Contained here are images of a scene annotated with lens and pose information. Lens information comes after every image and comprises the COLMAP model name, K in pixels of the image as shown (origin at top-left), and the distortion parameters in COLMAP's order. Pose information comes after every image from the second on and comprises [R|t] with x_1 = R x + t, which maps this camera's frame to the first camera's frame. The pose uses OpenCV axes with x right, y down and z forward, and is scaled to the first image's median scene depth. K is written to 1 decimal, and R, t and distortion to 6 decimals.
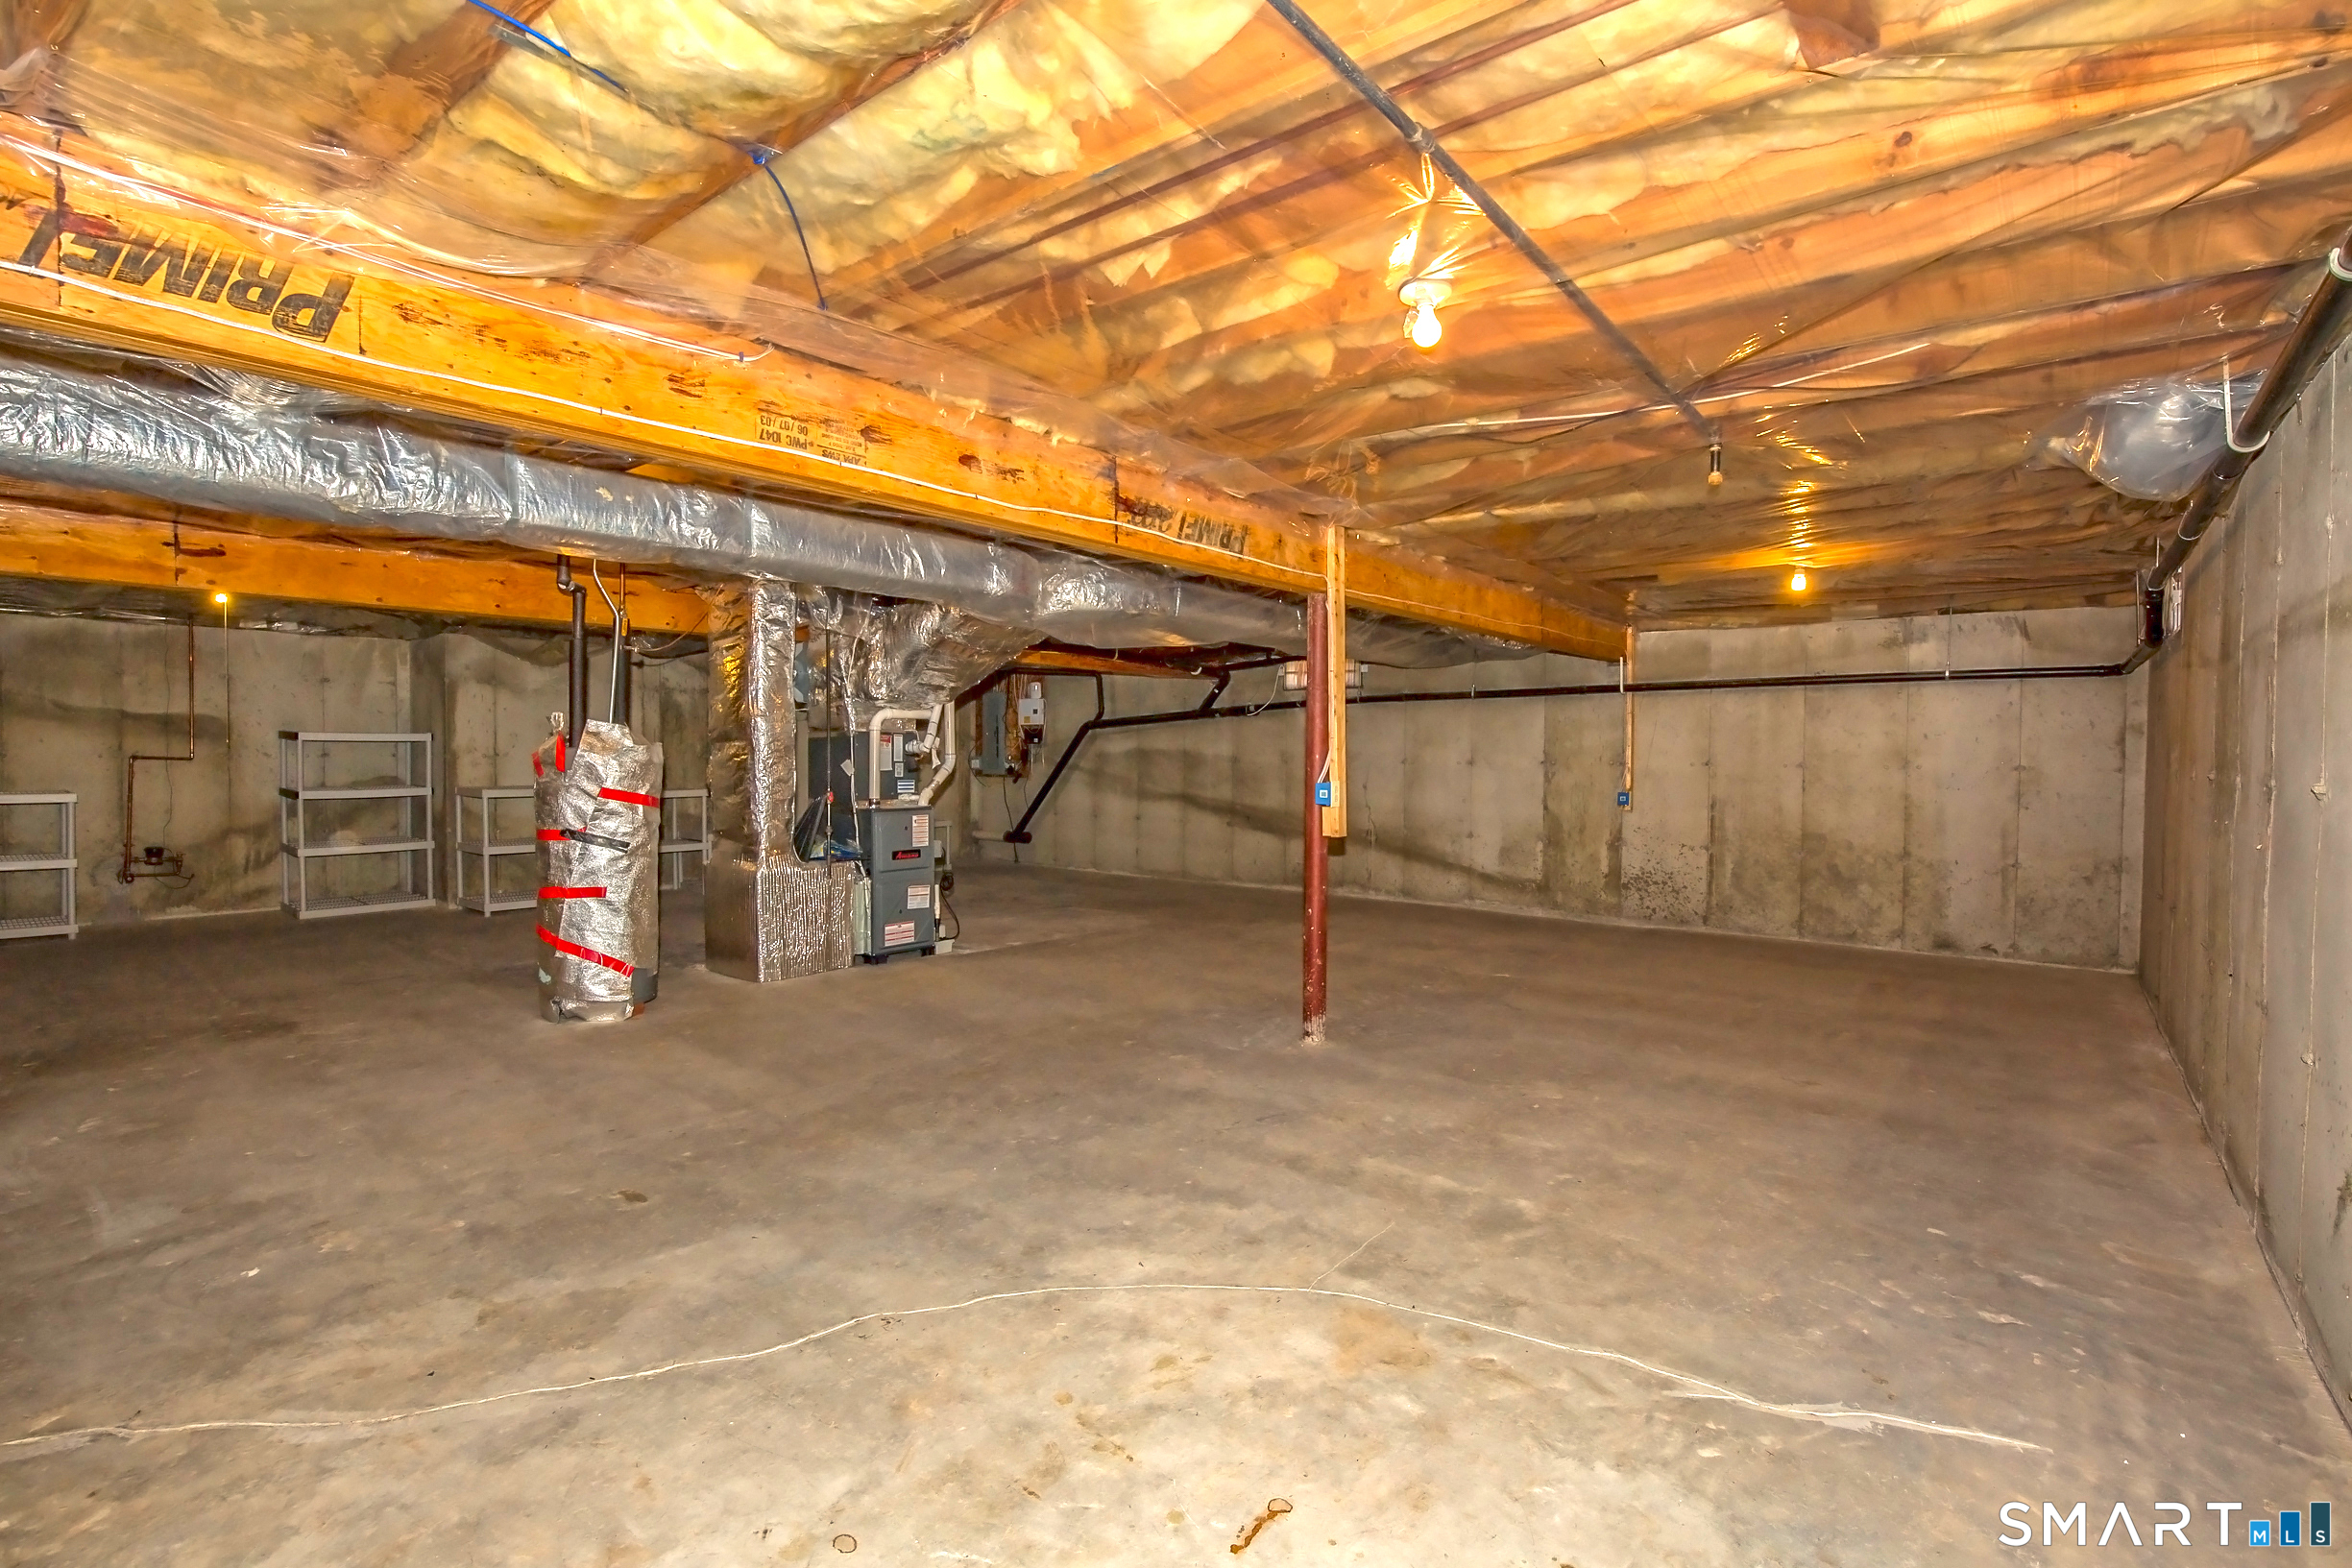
lens RADIAL K [[1121.5, 0, 1189.4], [0, 1121.5, 787.8], [0, 0, 1]] dist [-0.029604, 0.003944]
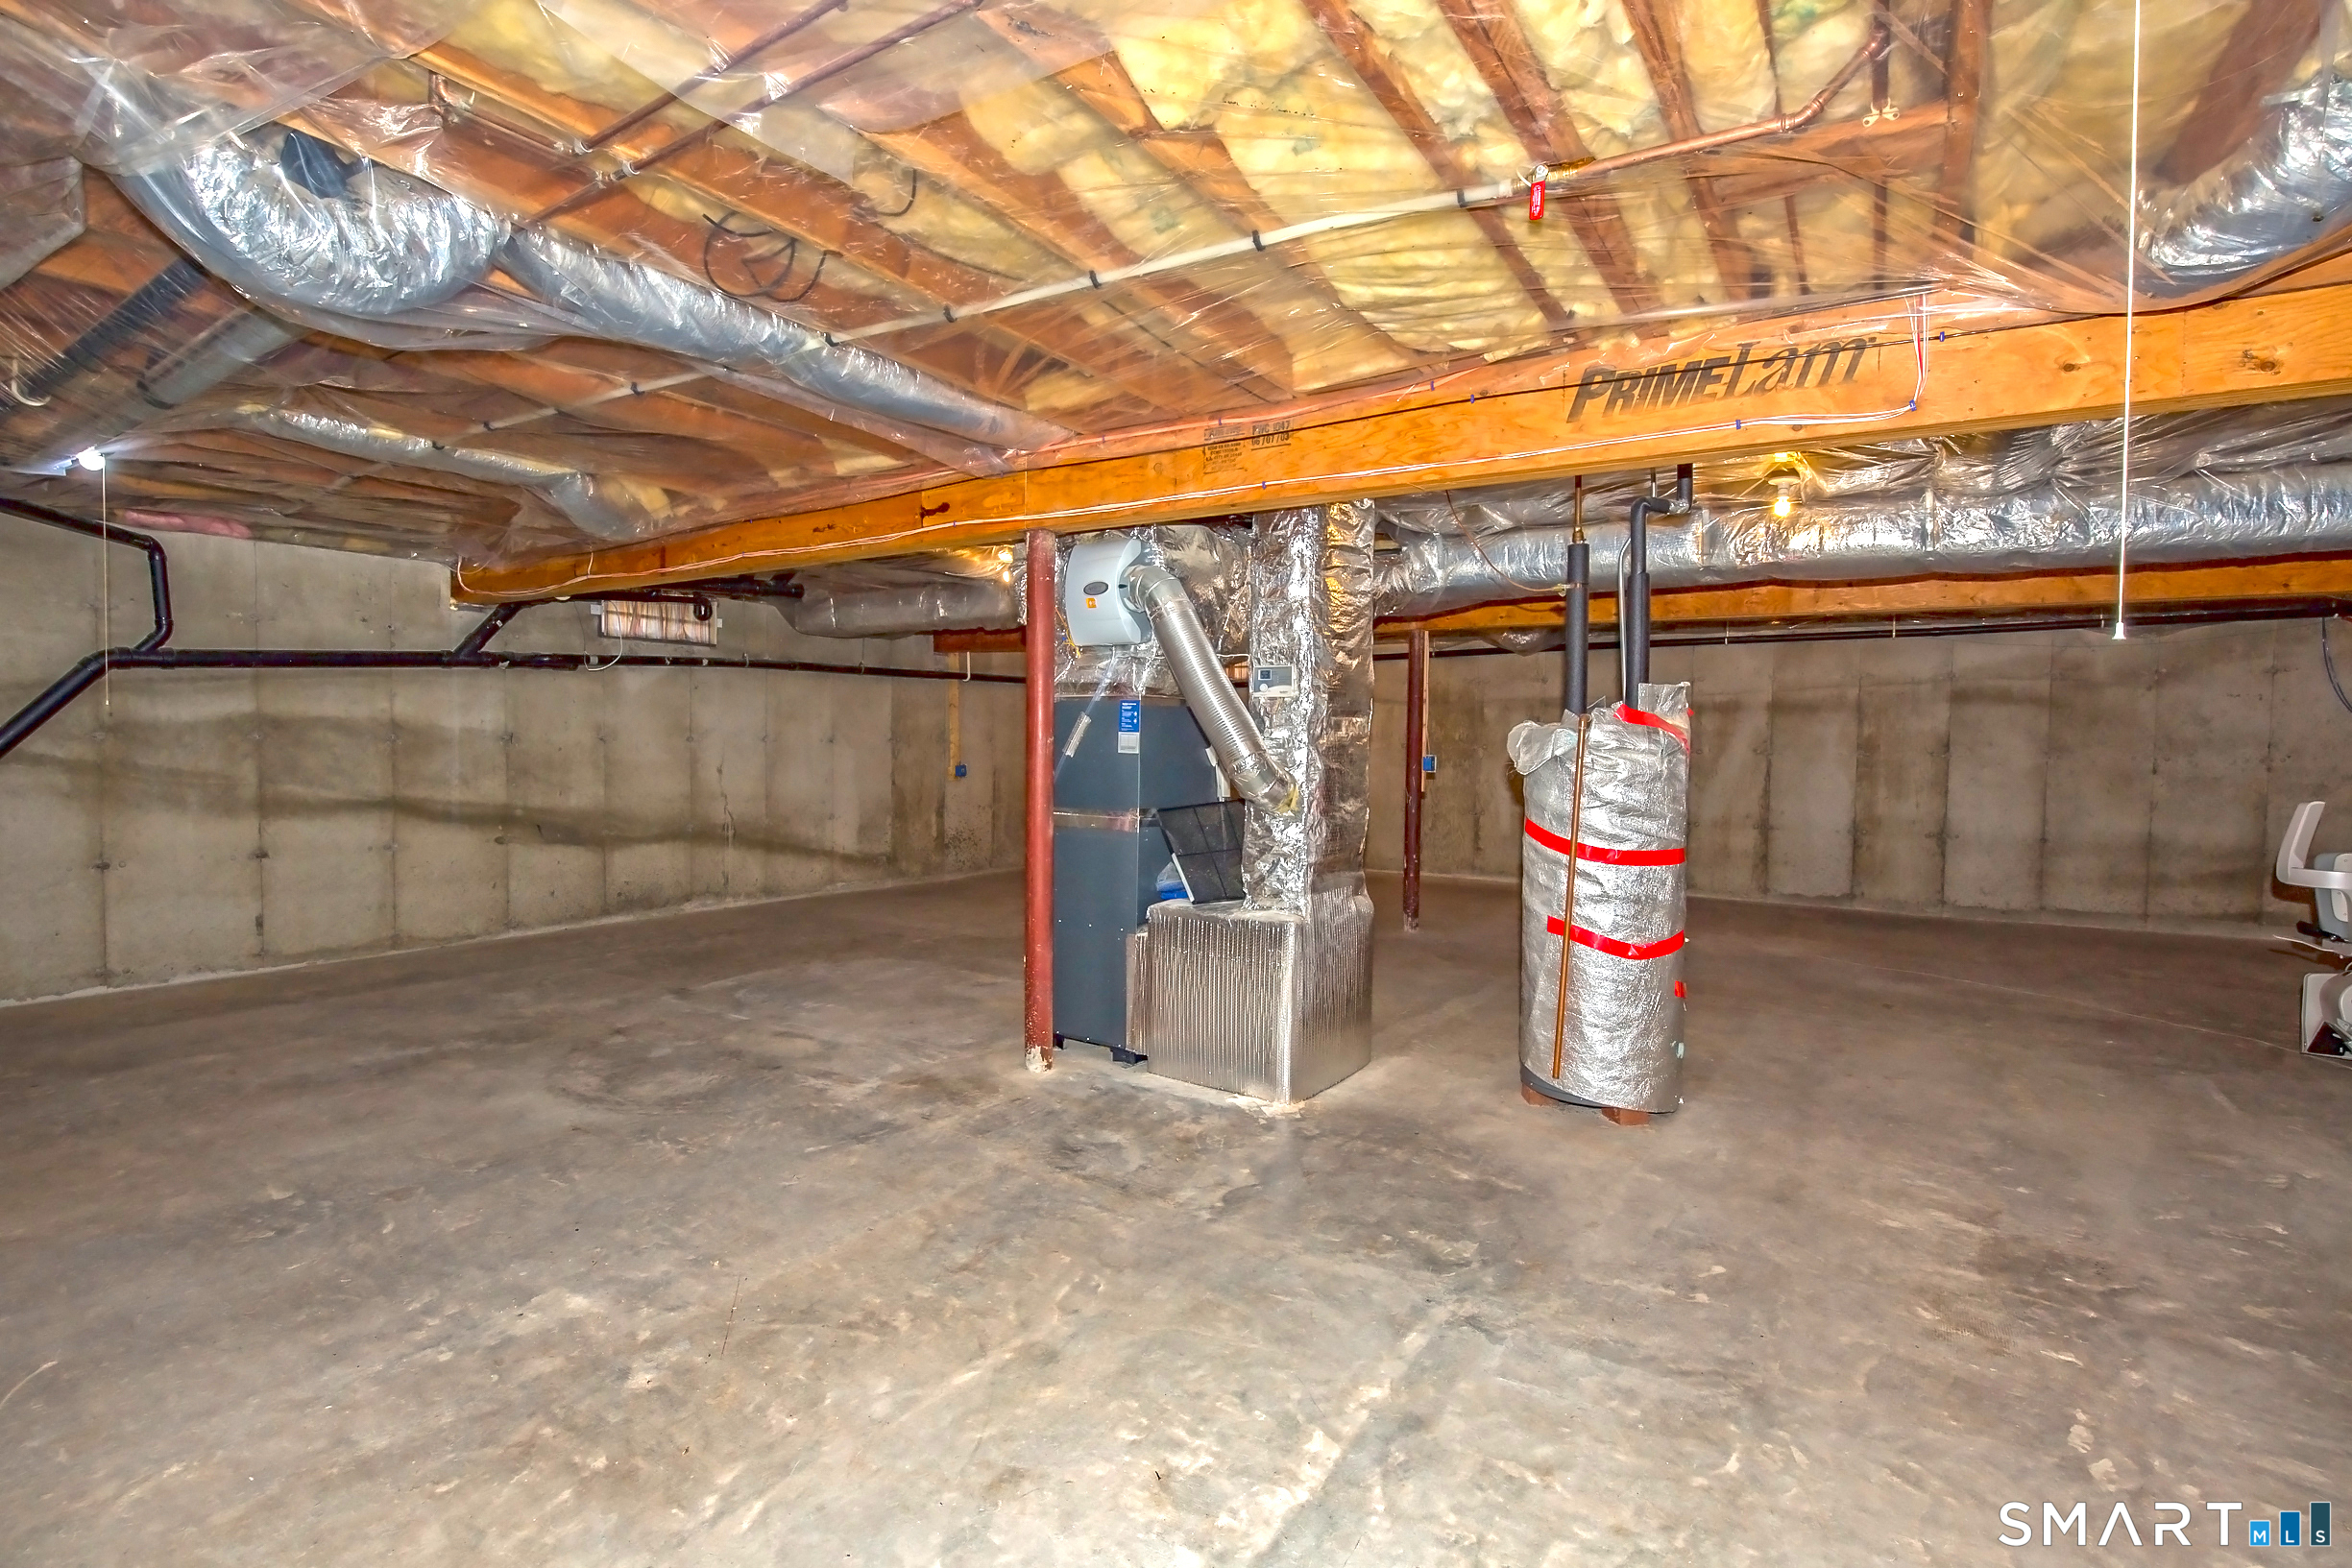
lens RADIAL K [[1121.5, 0, 1189.4], [0, 1121.5, 787.8], [0, 0, 1]] dist [-0.029604, 0.003944]
pose [[-0.128741, -0.051483, 0.990341, -0.627560], [0.015062, 0.998435, 0.053862, -0.024552], [-0.991564, 0.021851, -0.127764, 0.714424]]
